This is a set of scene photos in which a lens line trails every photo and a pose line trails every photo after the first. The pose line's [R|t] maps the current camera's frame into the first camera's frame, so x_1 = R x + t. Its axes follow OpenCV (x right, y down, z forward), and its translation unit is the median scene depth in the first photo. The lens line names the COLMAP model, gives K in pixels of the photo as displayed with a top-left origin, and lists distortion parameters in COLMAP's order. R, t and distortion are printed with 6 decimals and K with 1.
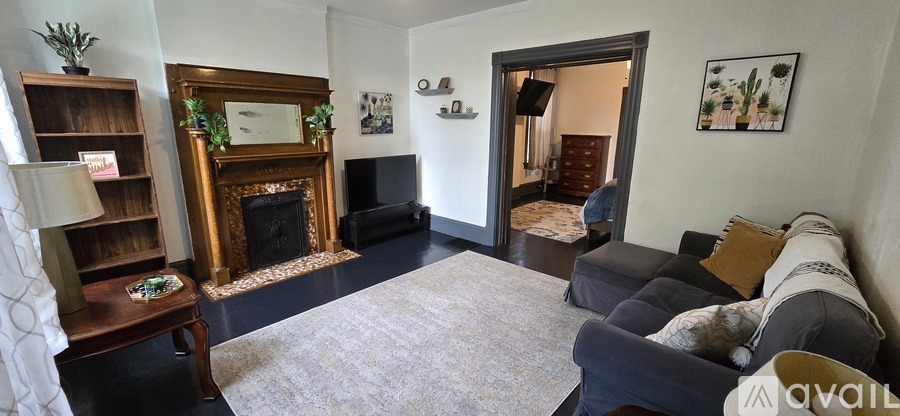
lens RADIAL K [[368.4, 0, 446.3], [0, 368.4, 210.2], [0, 0, 1]] dist [-0.001838, -0.000243]
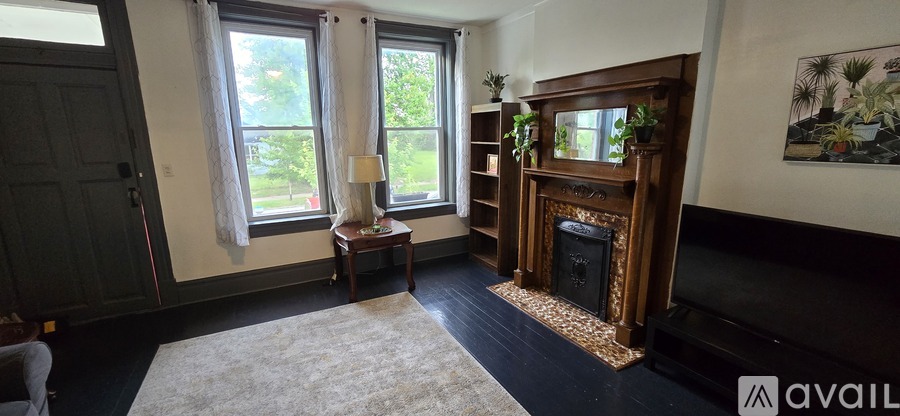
lens RADIAL K [[368.4, 0, 446.3], [0, 368.4, 210.2], [0, 0, 1]] dist [-0.001838, -0.000243]
pose [[-0.332445, 0.189051, -0.923980, 0.305785], [-0.209379, 0.940461, 0.267757, -0.185376], [0.919587, 0.282477, -0.273068, 0.782021]]
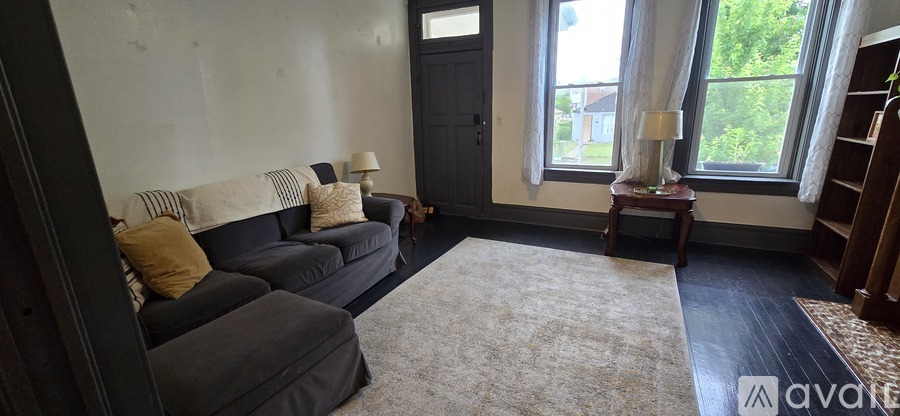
lens RADIAL K [[368.4, 0, 446.3], [0, 368.4, 210.2], [0, 0, 1]] dist [-0.001838, -0.000243]
pose [[-0.960826, 0.088474, -0.262650, 0.229261], [-0.046271, 0.883170, 0.466765, -0.194990], [0.273262, 0.460634, -0.844479, 0.966726]]
